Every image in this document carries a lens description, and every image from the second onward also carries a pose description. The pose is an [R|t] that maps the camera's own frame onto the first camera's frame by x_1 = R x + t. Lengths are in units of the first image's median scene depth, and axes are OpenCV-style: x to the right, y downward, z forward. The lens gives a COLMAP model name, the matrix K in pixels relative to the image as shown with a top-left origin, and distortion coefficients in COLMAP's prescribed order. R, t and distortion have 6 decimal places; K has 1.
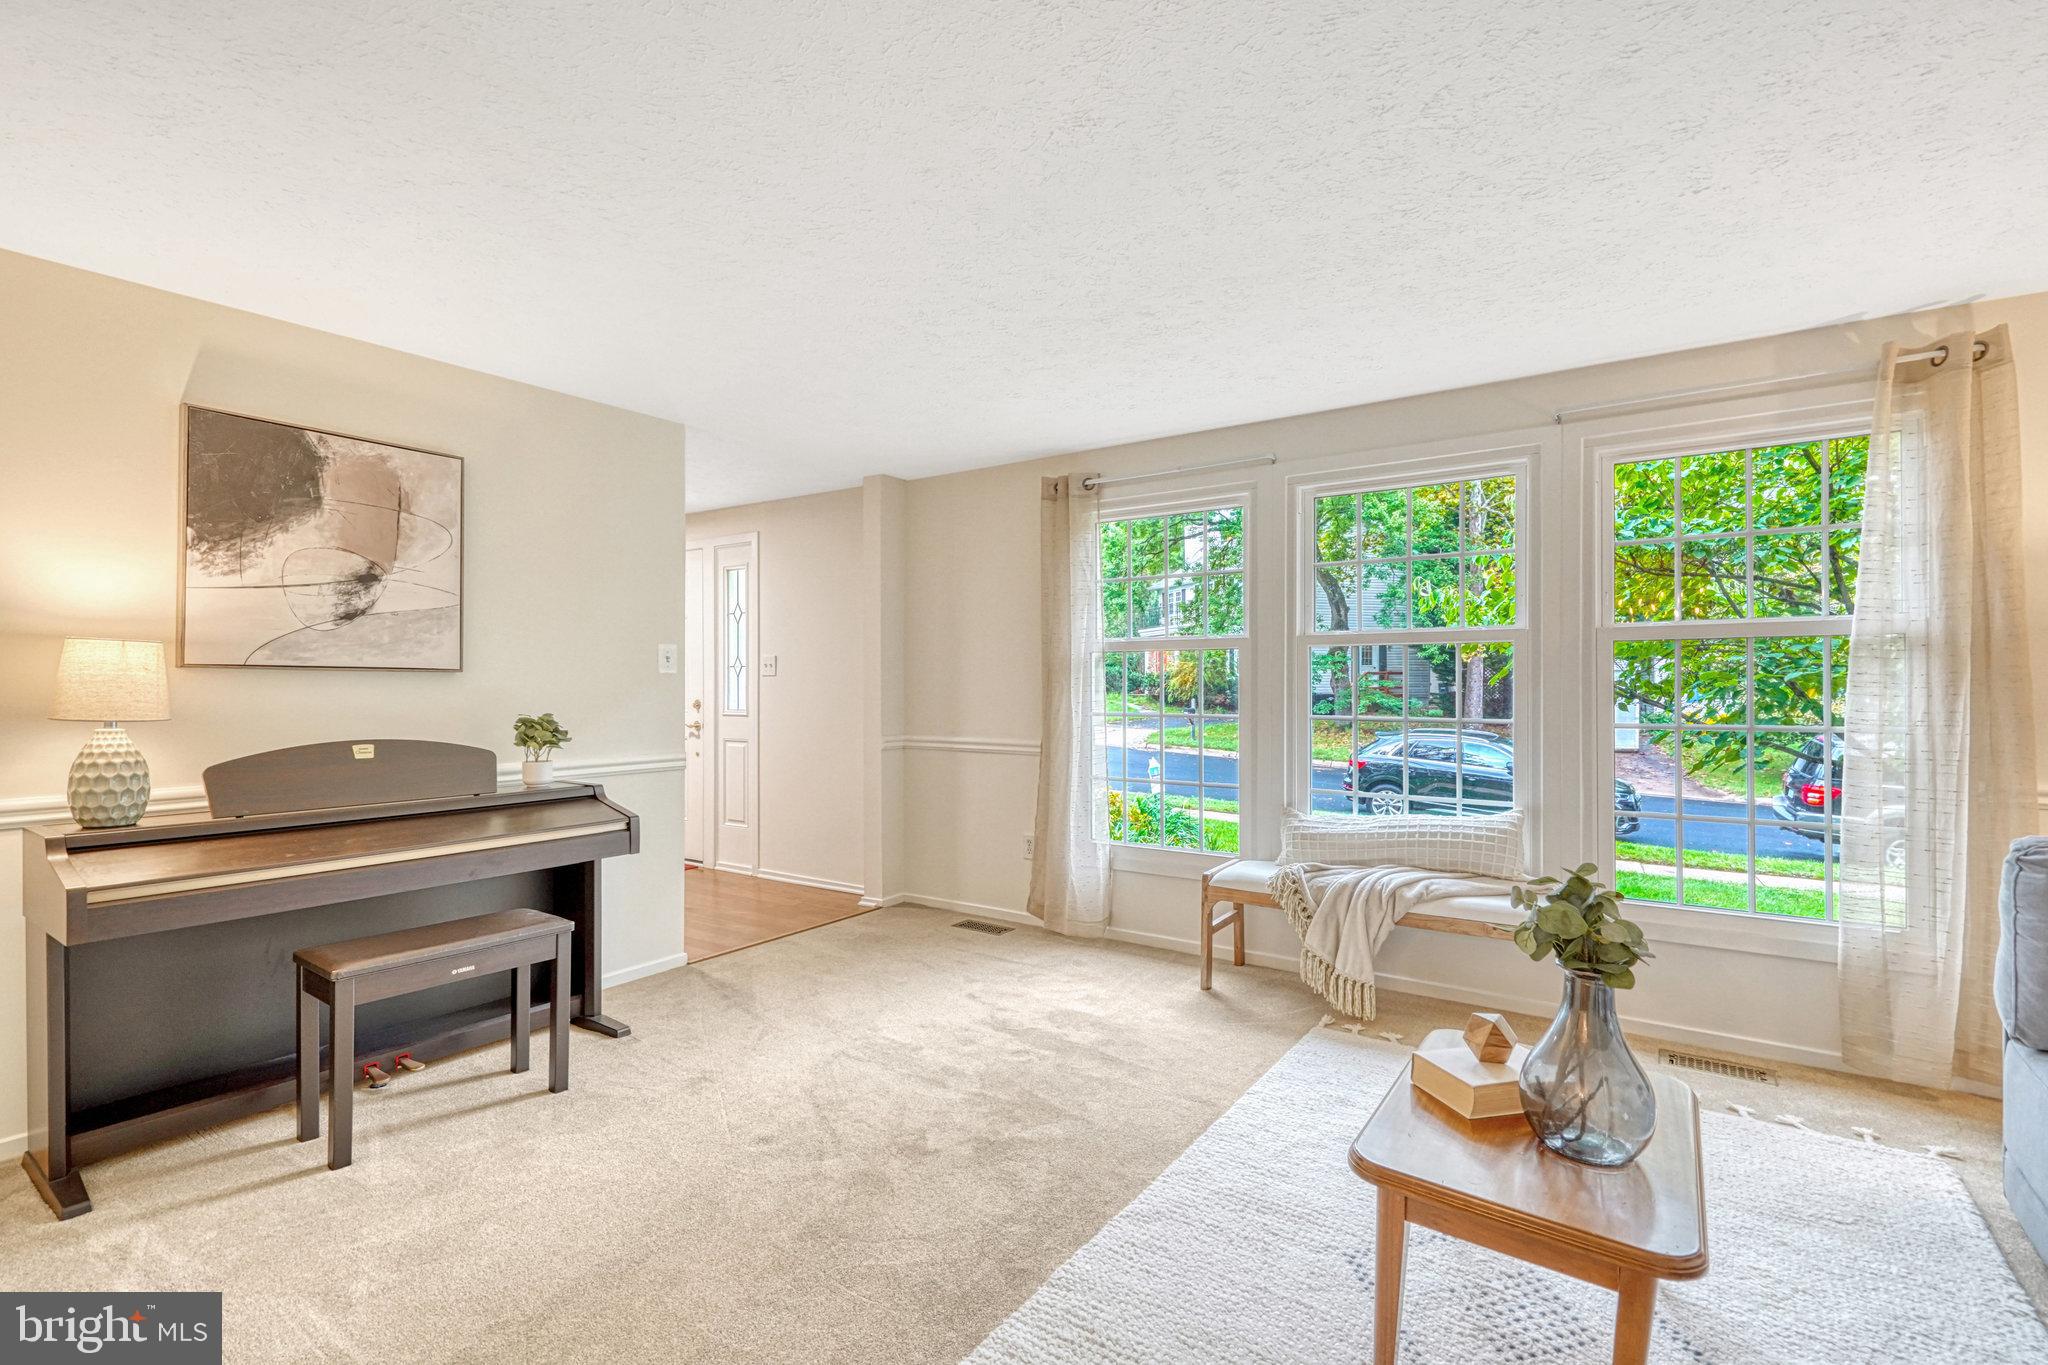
lens RADIAL K [[941.2, 0, 1037.4], [0, 941.2, 686.5], [0, 0, 1]] dist [0.021104, -0.011447]
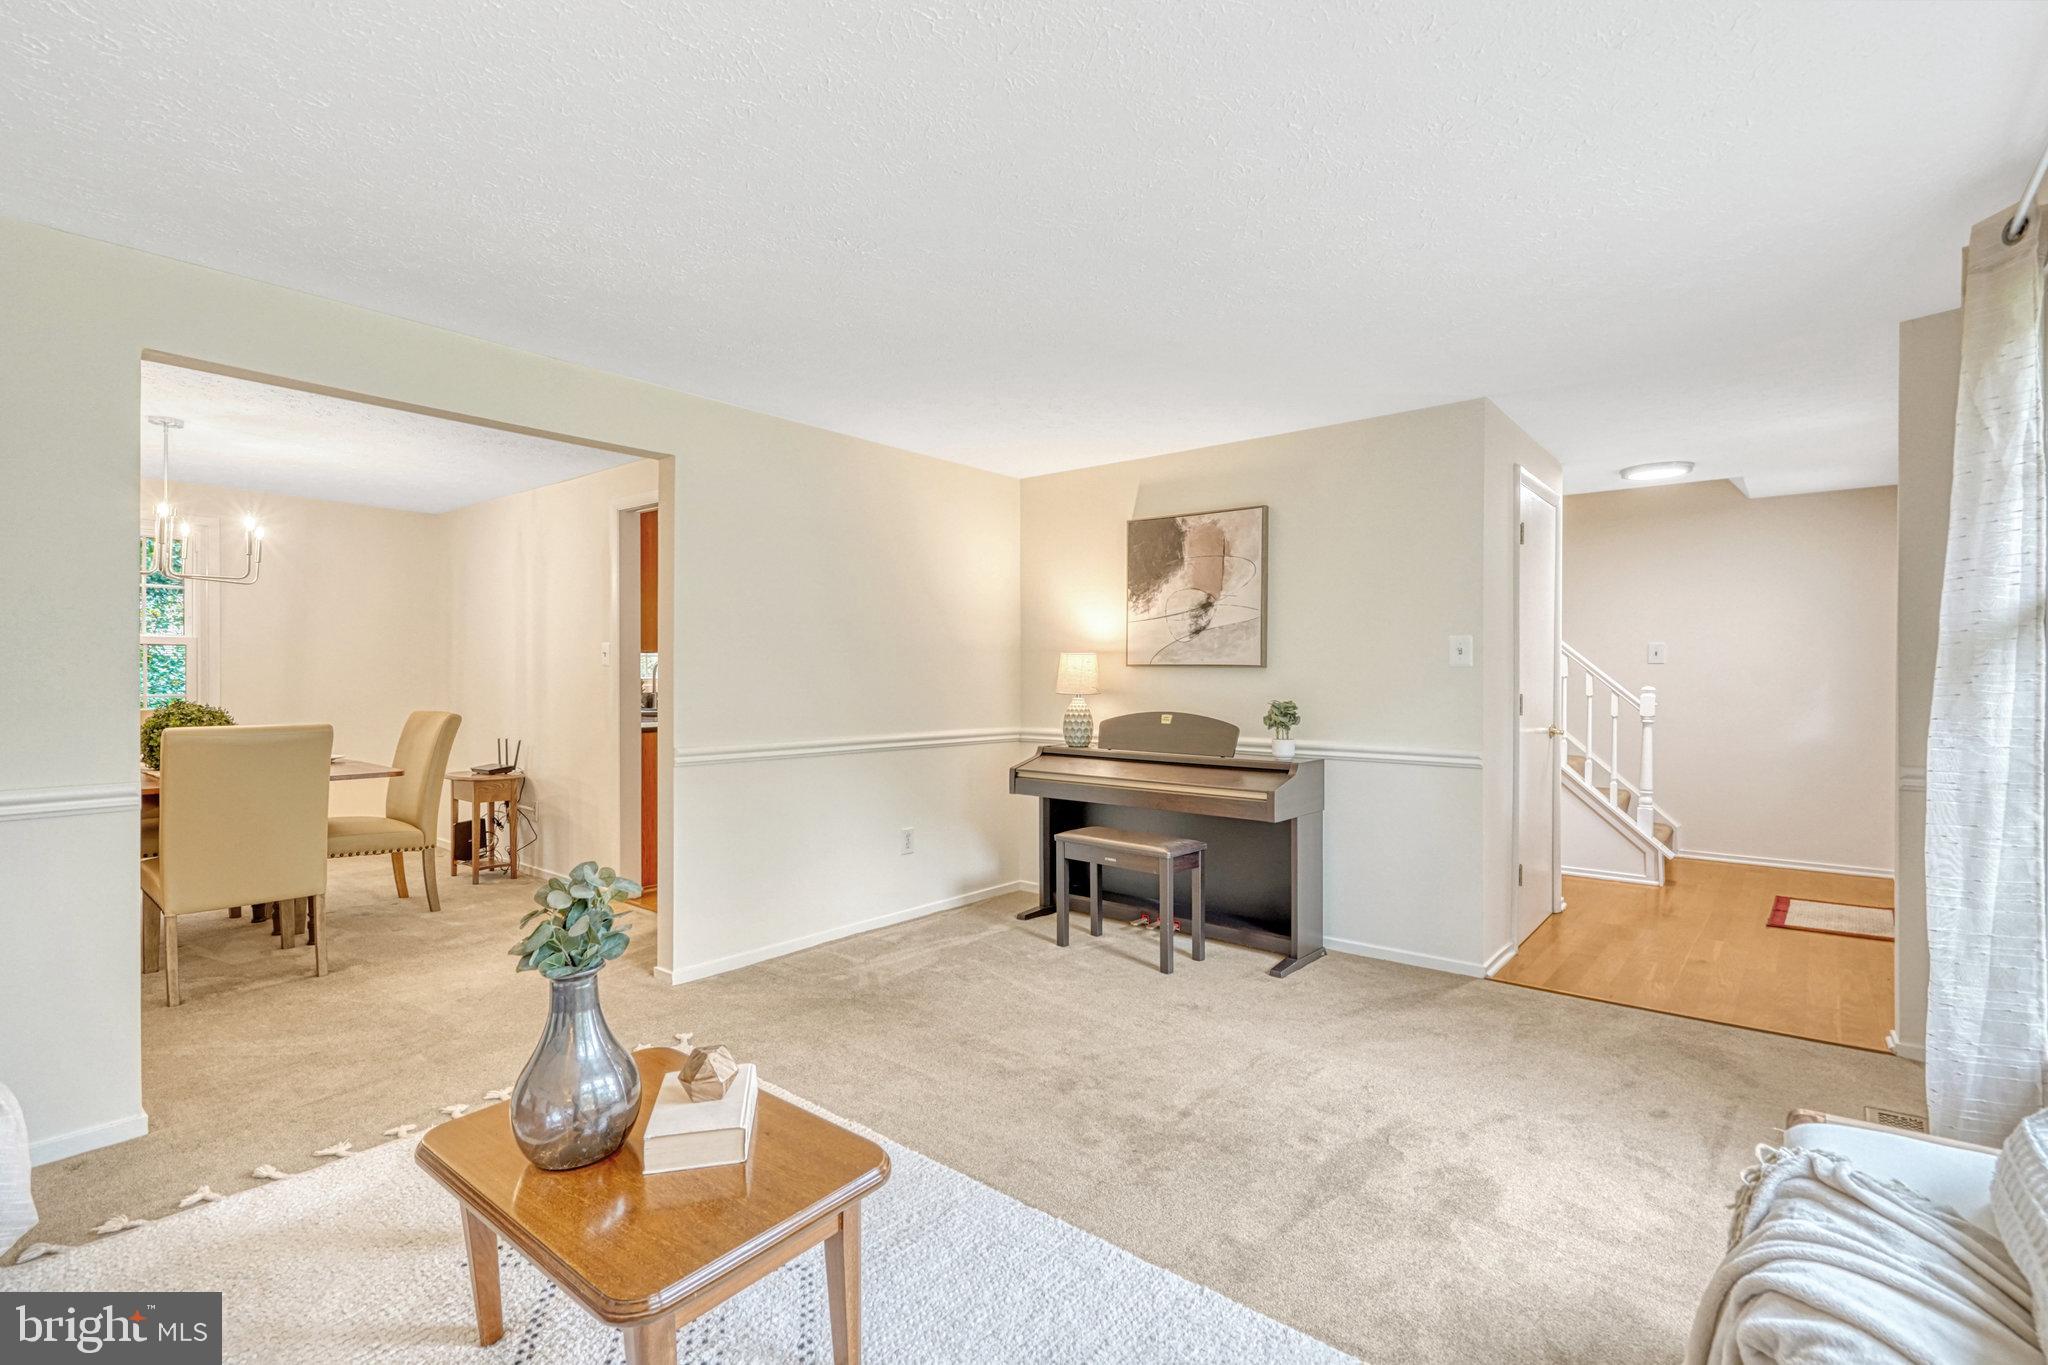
lens RADIAL K [[941.2, 0, 991.3], [0, 941.2, 695.8], [0, 0, 1]] dist [0.021104, -0.011447]
pose [[-0.112573, 0.020507, -0.993432, 0.798262], [-0.006484, 0.999751, 0.021372, -0.001508], [0.993622, 0.008847, -0.112412, 0.823077]]
